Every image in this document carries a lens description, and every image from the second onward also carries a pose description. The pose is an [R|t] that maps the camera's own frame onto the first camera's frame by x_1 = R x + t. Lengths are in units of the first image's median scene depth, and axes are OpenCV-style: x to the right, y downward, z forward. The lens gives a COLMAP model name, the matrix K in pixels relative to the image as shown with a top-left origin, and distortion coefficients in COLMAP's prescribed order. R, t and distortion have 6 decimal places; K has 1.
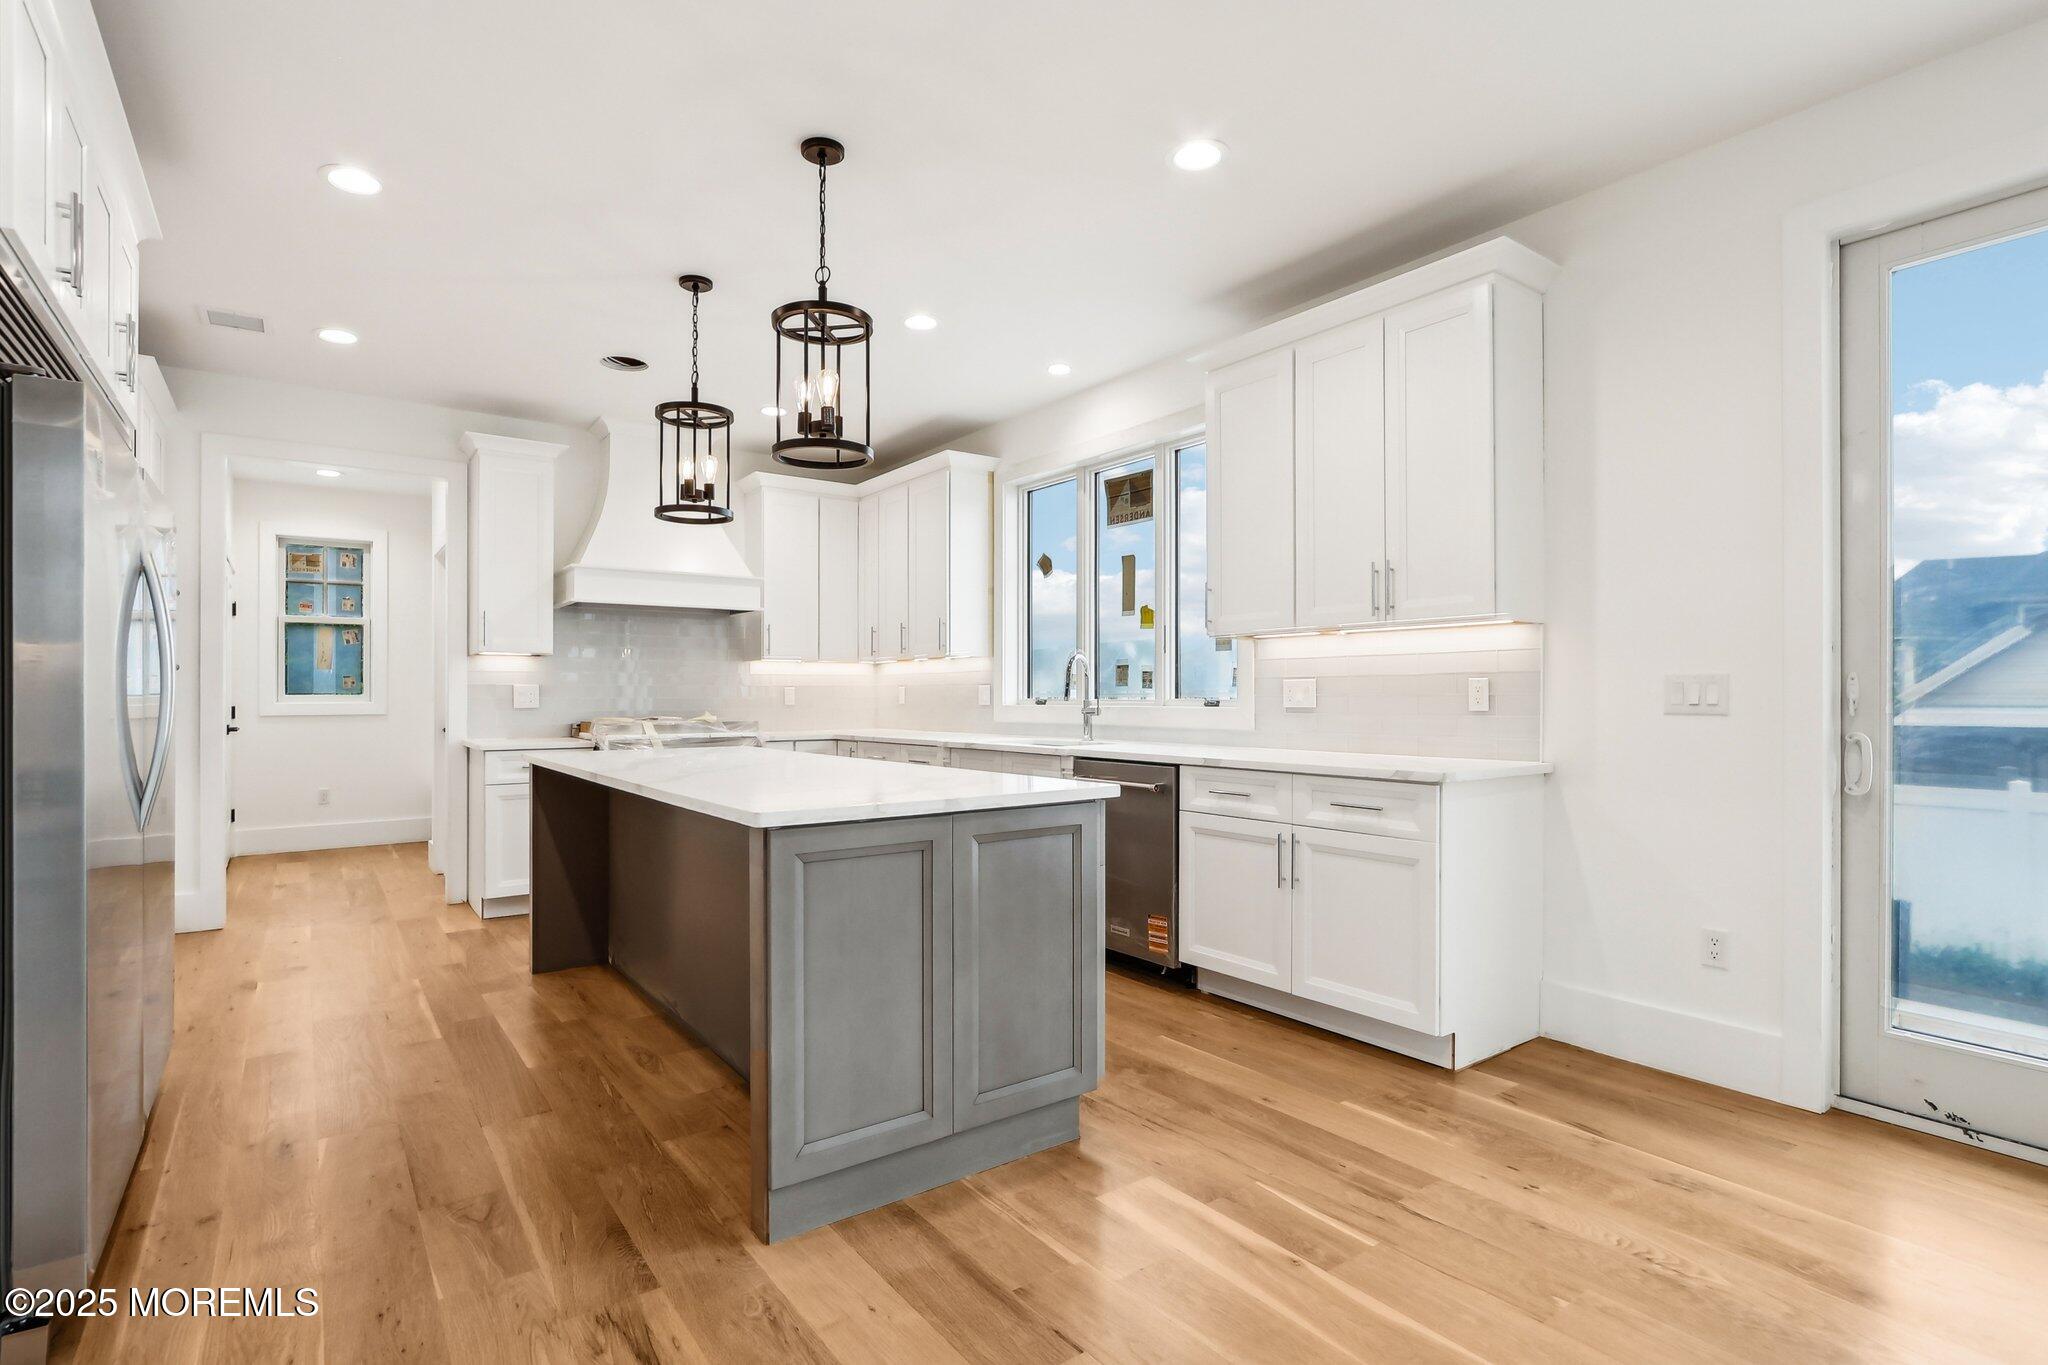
lens RADIAL K [[964.4, 0, 996.7], [0, 964.4, 702.5], [0, 0, 1]] dist [-0.016858, 0.000876]
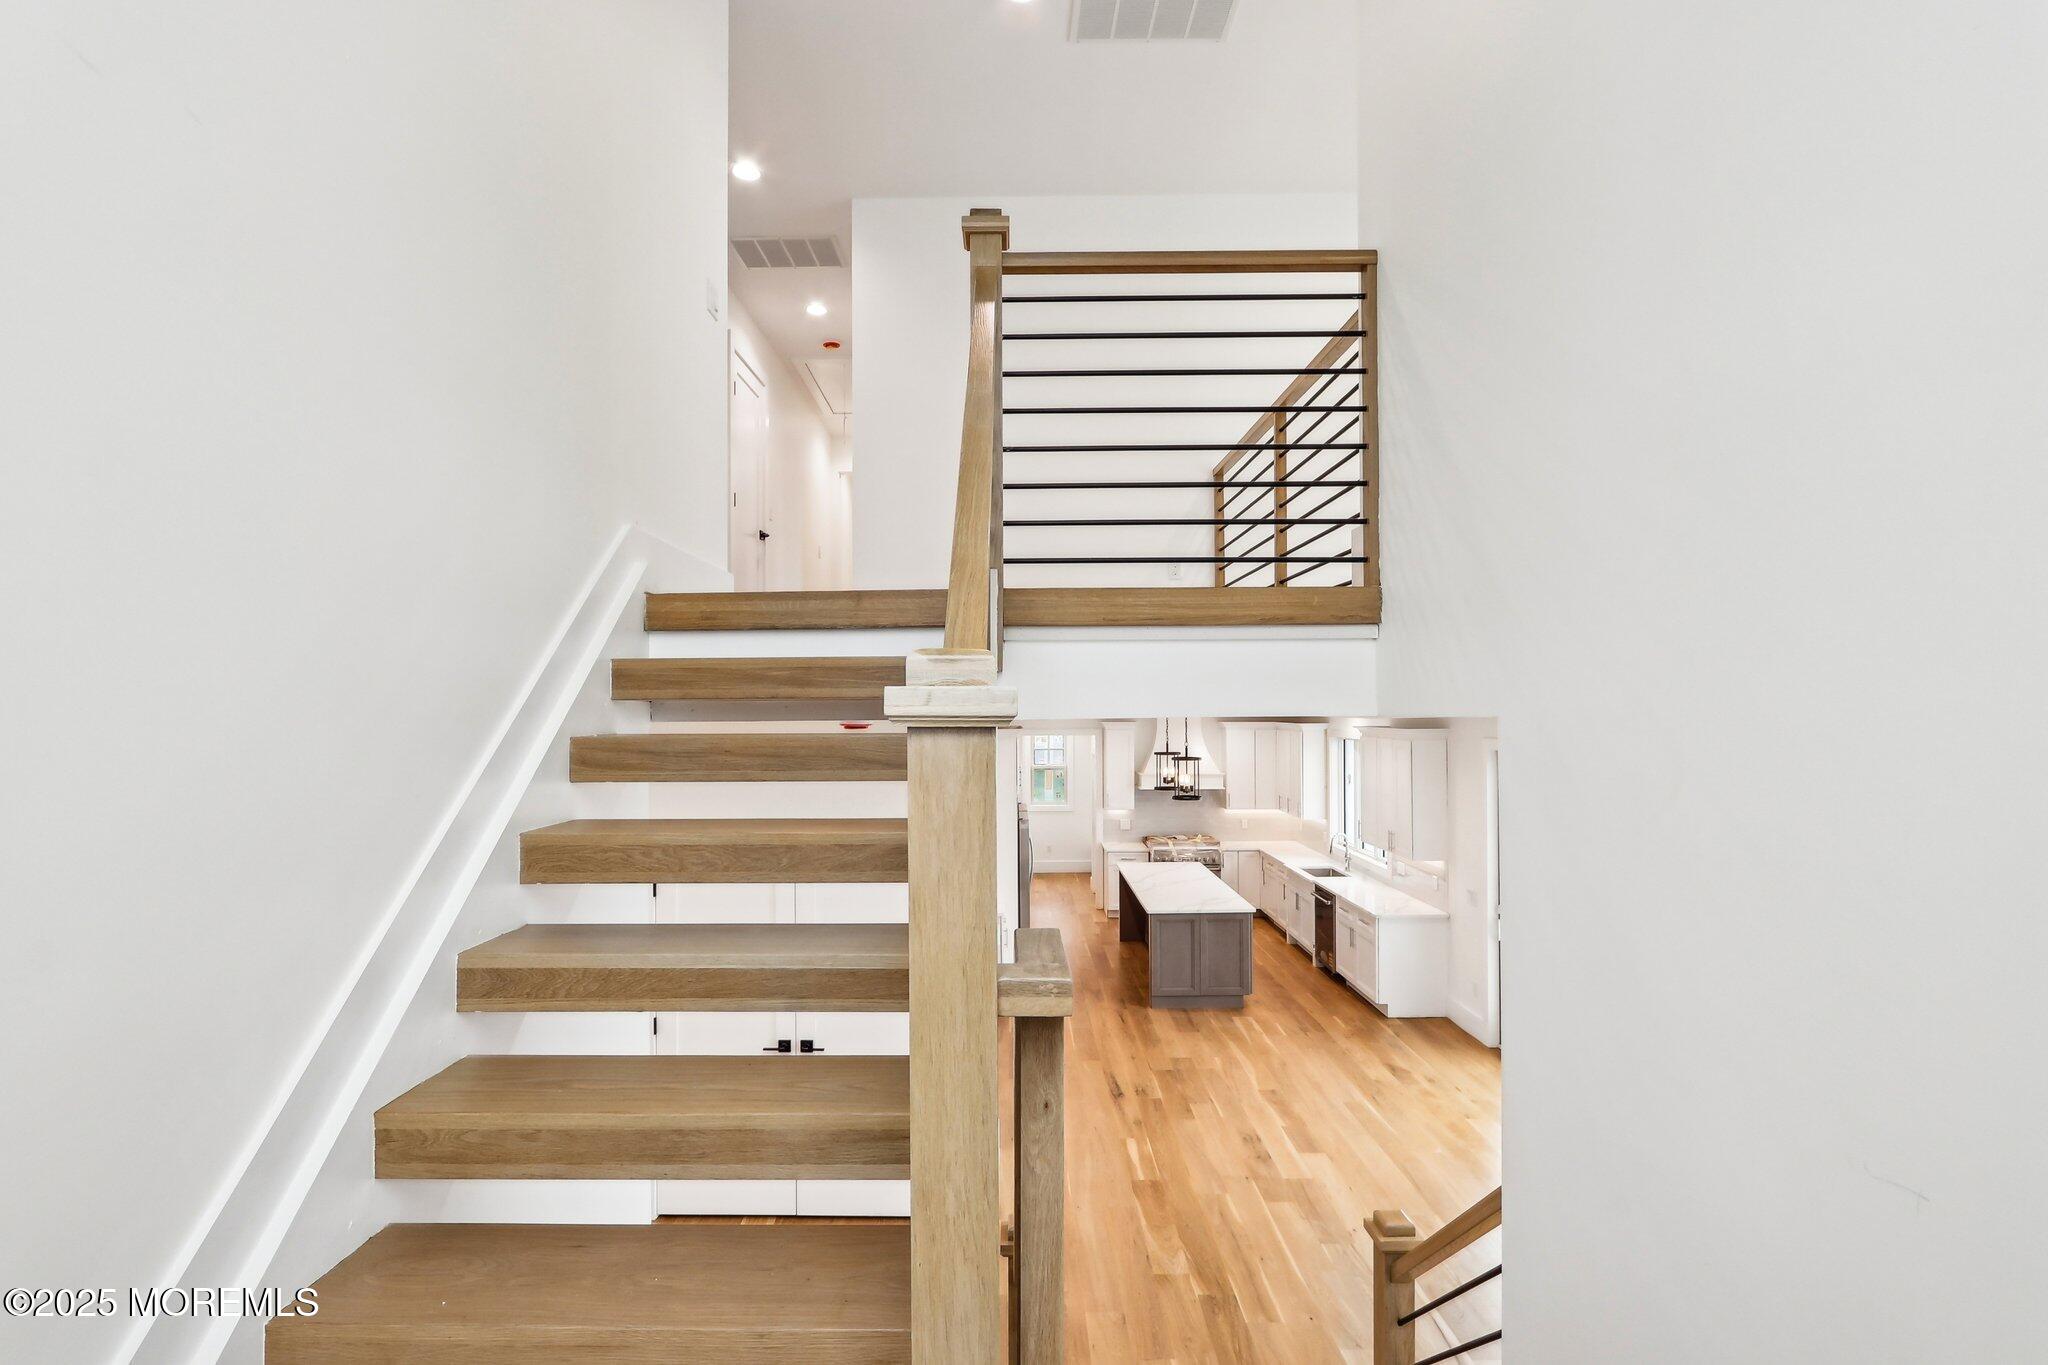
lens RADIAL K [[964.4, 0, 1016.3], [0, 964.4, 692.7], [0, 0, 1]] dist [-0.016858, 0.000876]
pose [[0.814117, -0.009394, -0.580625, 0.900539], [0.001189, 0.999894, -0.014509, -0.402451], [0.580700, 0.011121, 0.814042, -1.460221]]
